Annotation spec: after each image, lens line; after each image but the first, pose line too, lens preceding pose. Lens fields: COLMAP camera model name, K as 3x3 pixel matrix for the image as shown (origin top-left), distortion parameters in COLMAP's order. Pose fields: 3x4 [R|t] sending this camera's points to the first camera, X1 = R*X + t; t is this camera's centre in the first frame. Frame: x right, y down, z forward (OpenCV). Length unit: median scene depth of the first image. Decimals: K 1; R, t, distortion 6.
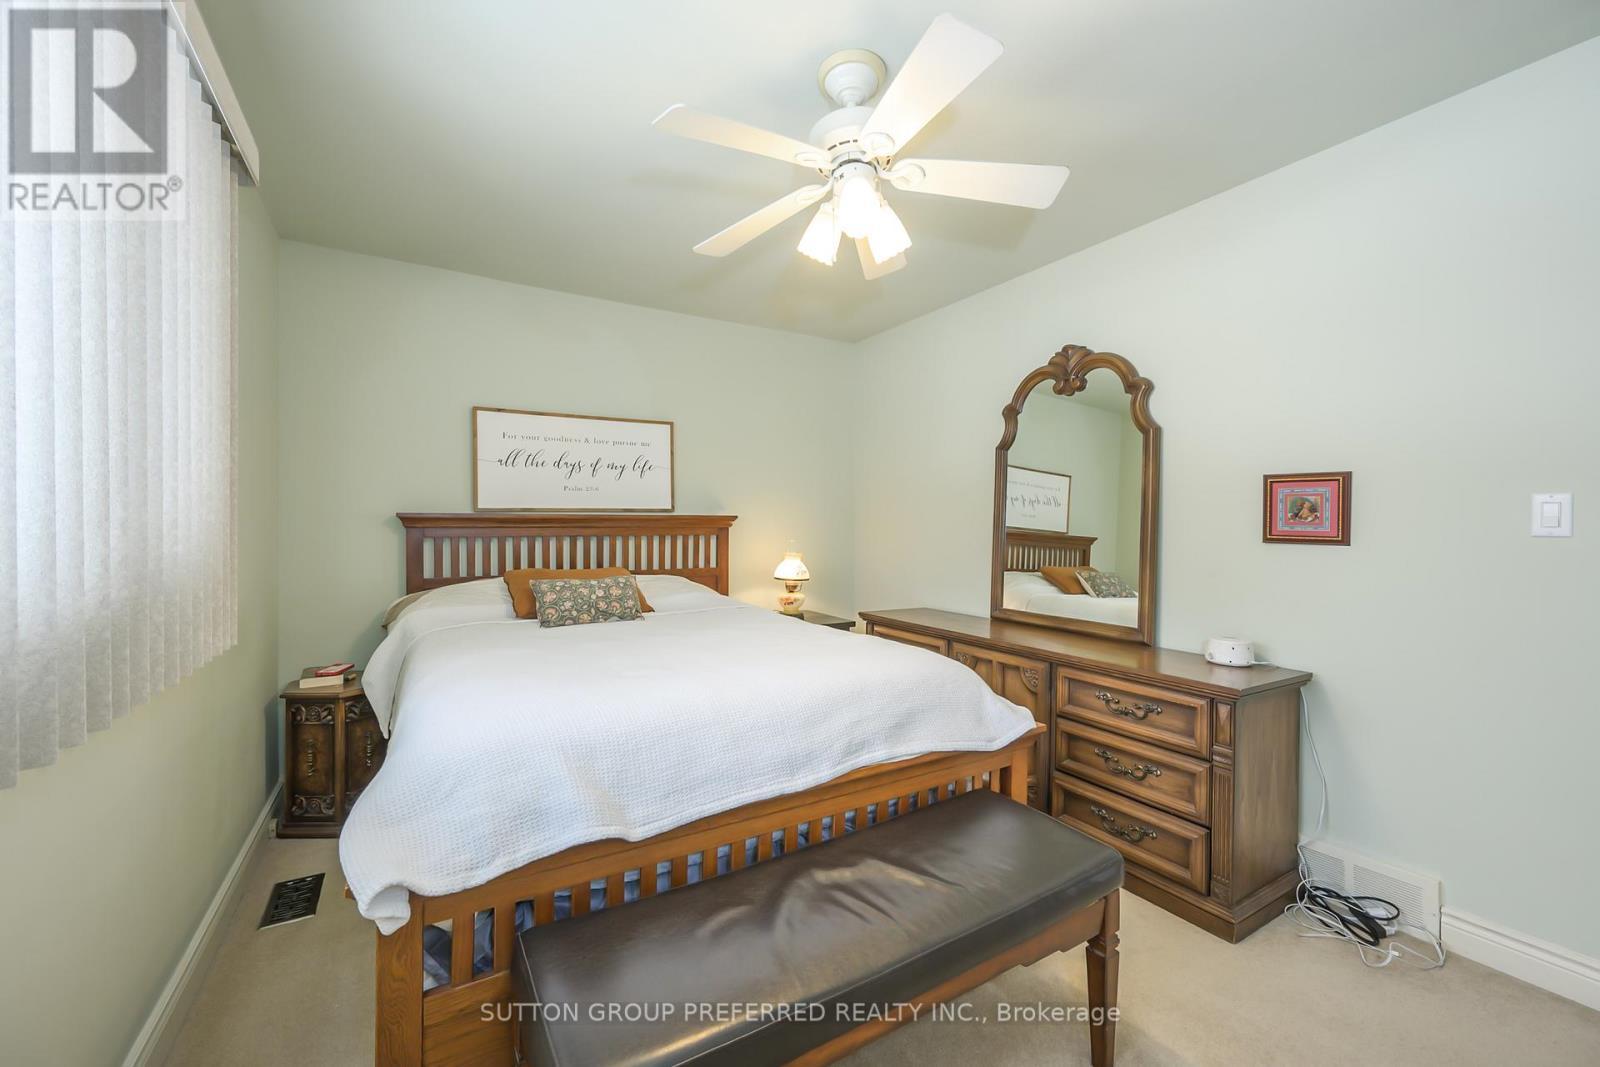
lens RADIAL K [[632.8, 0, 792.8], [0, 632.8, 532.4], [0, 0, 1]] dist [0.001206, 0.000043]
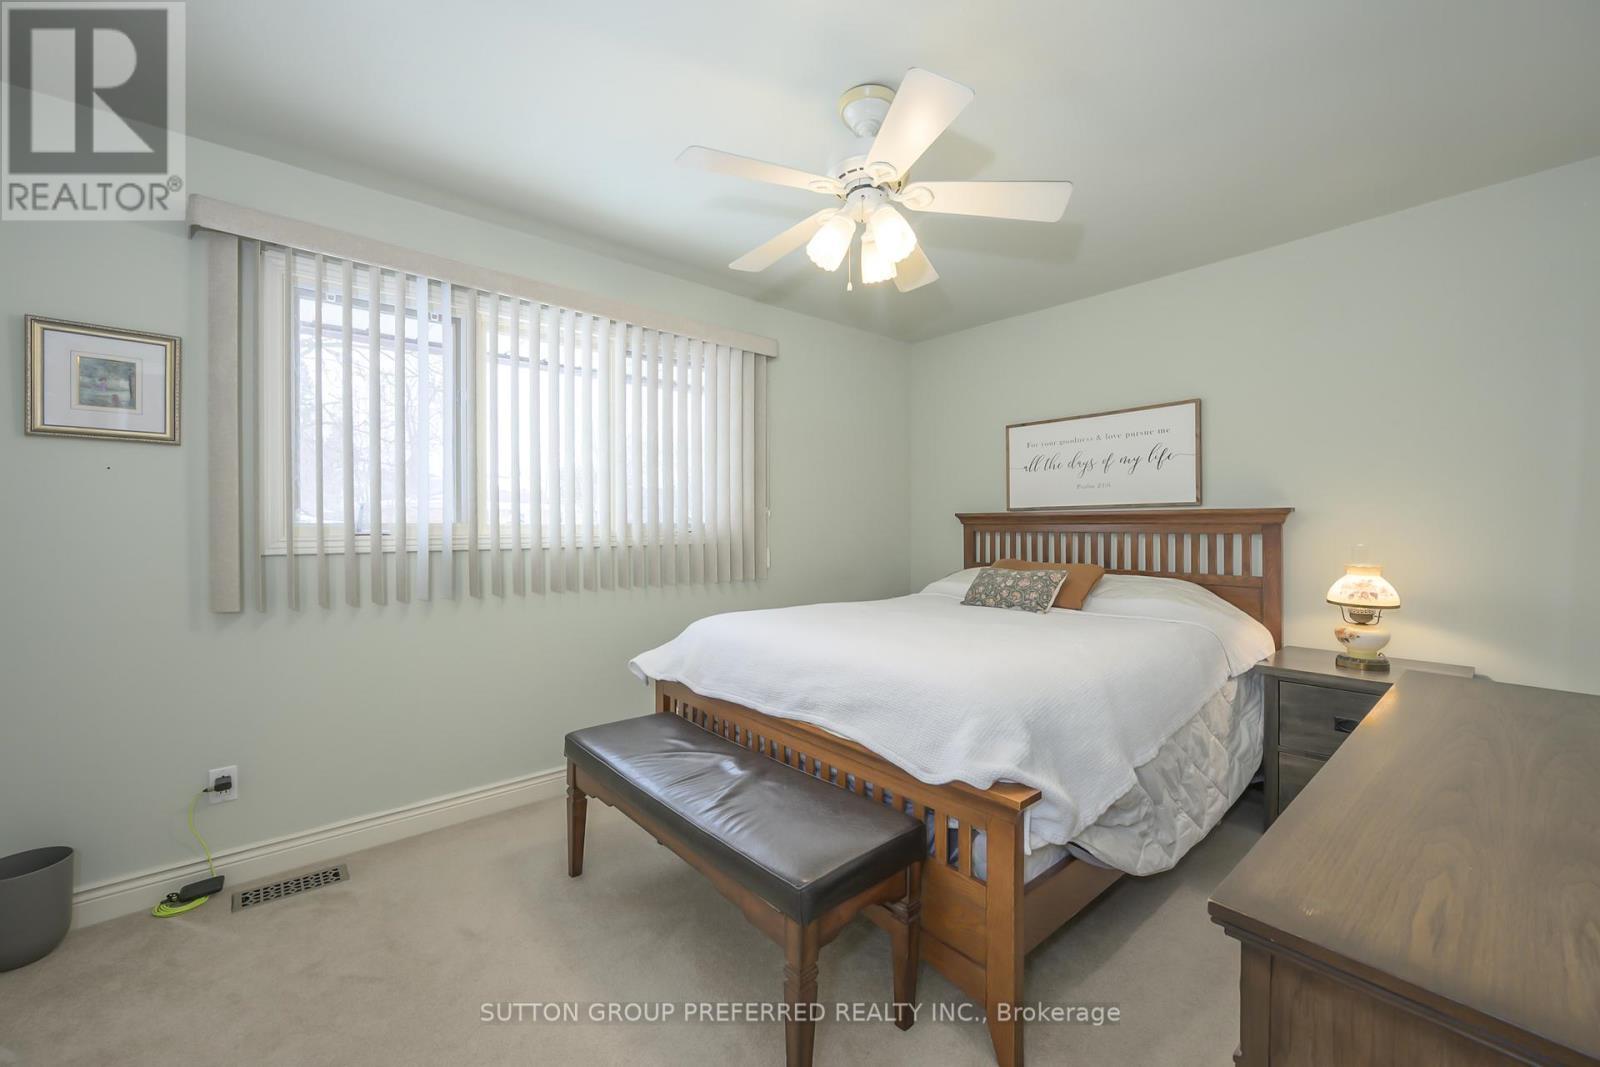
lens RADIAL K [[632.8, 0, 792.8], [0, 632.8, 532.4], [0, 0, 1]] dist [0.001206, 0.000043]
pose [[0.170995, 0.014175, -0.985170, 0.604686], [-0.006909, 0.999889, 0.013188, -0.004417], [0.985248, 0.004551, 0.171074, 0.356670]]
